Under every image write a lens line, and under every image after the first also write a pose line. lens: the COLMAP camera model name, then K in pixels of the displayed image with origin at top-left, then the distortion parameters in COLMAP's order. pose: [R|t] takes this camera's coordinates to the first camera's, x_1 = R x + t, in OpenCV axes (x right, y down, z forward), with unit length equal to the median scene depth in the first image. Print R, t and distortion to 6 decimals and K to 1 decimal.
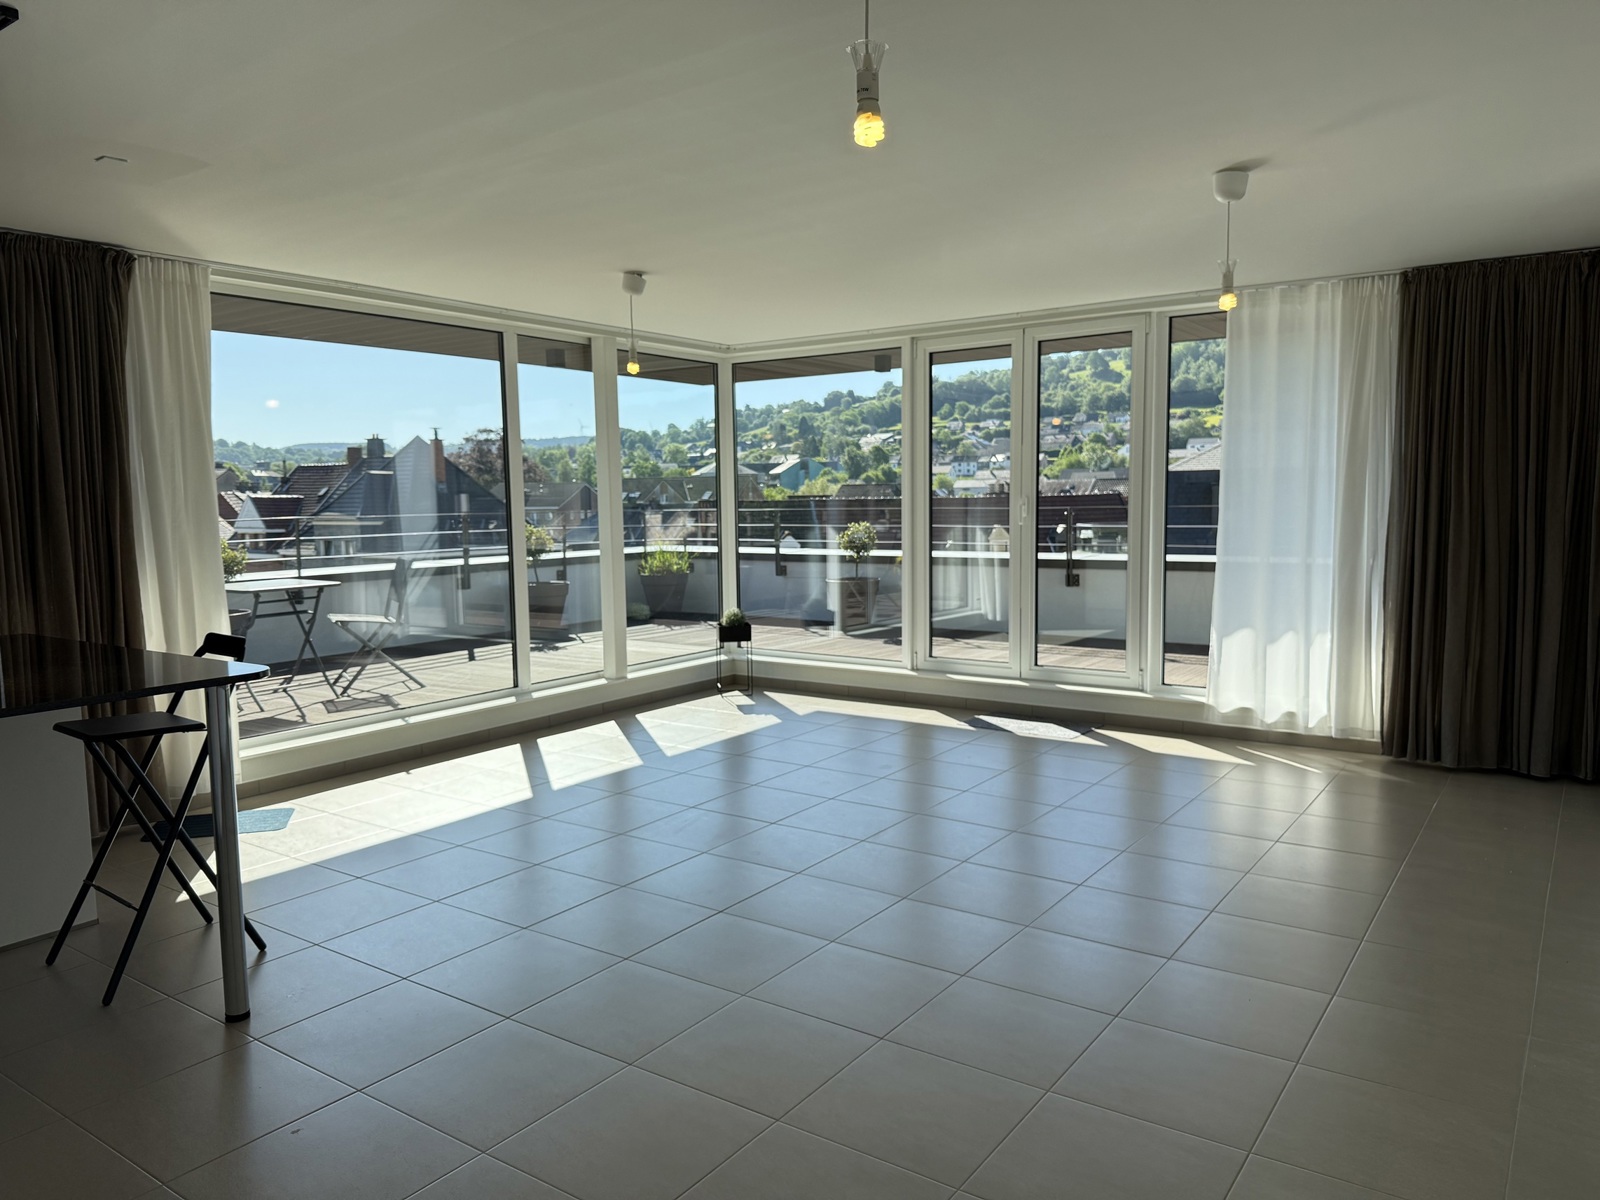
lens RADIAL K [[1128.7, 0, 813.7], [0, 1128.7, 600.3], [0, 0, 1]] dist [0.063997, -0.088864]
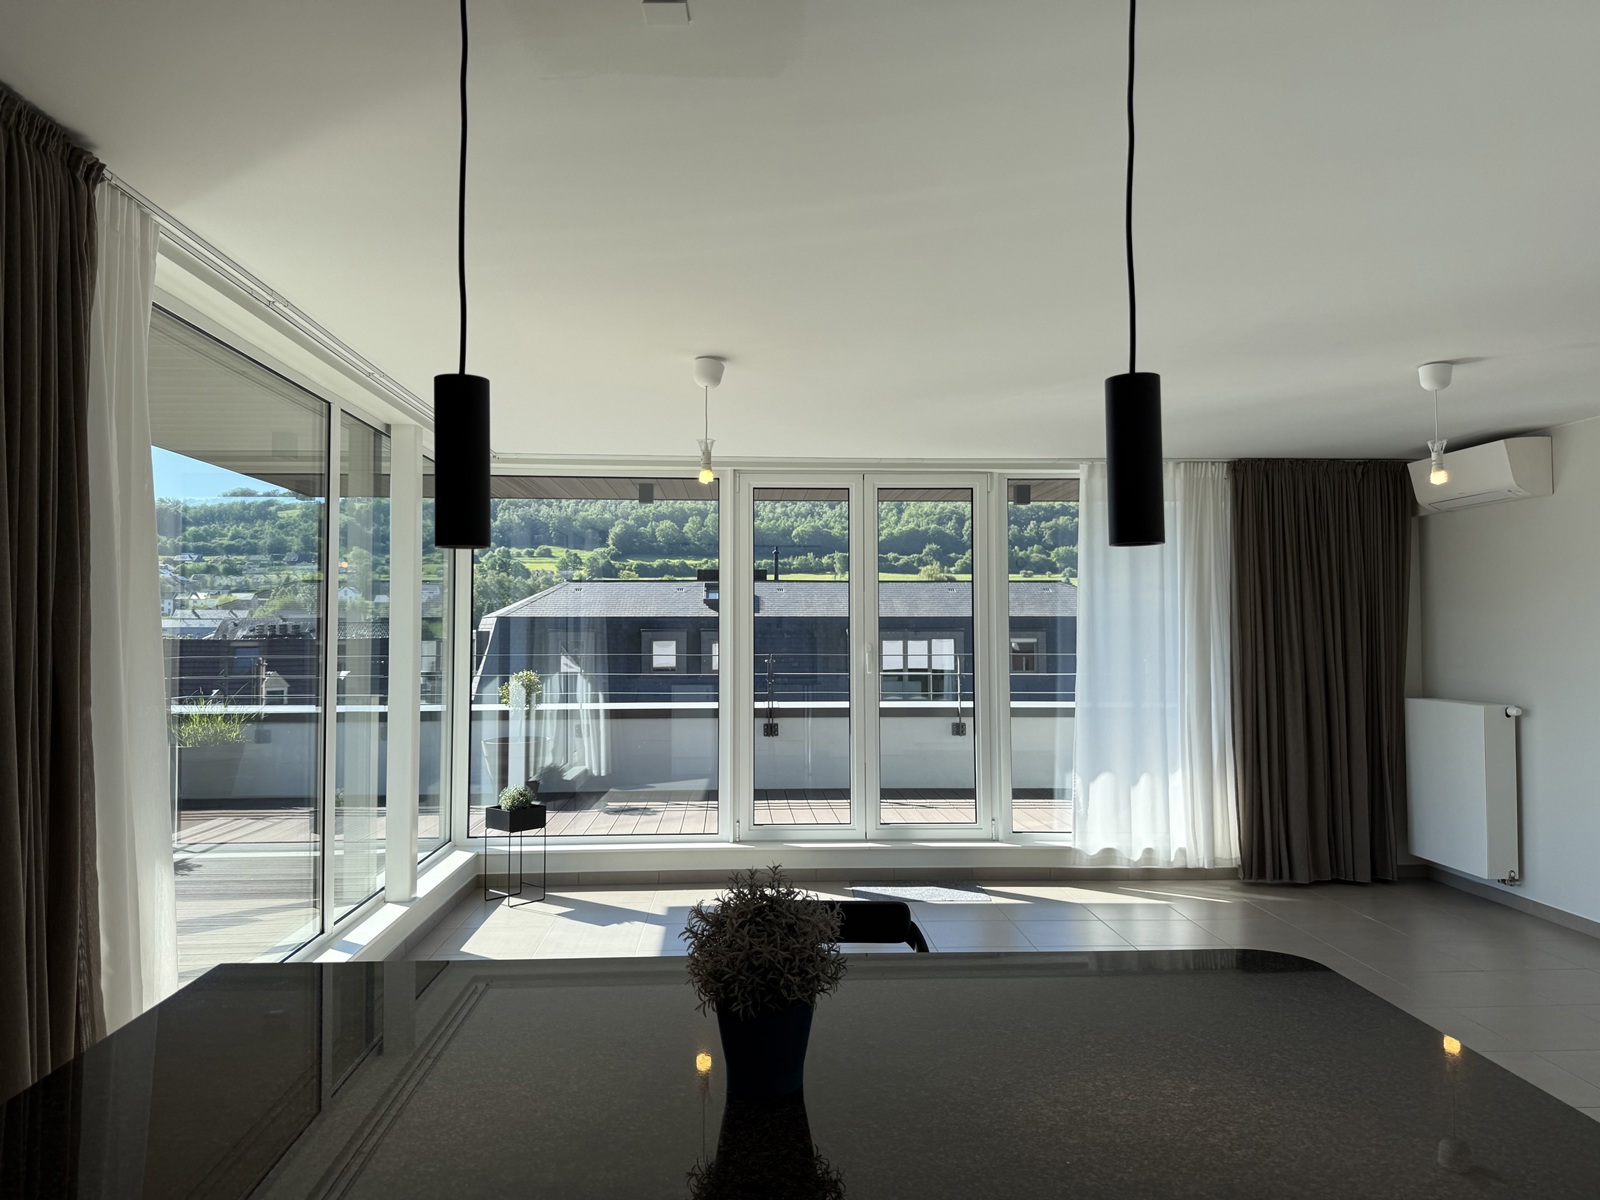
lens RADIAL K [[1128.7, 0, 795.2], [0, 1128.7, 558.0], [0, 0, 1]] dist [0.063997, -0.088864]
pose [[0.793278, 0.054468, 0.606418, -0.439647], [0.045883, 0.987810, -0.148746, -0.023758], [-0.607128, 0.145821, 0.781110, 0.281621]]
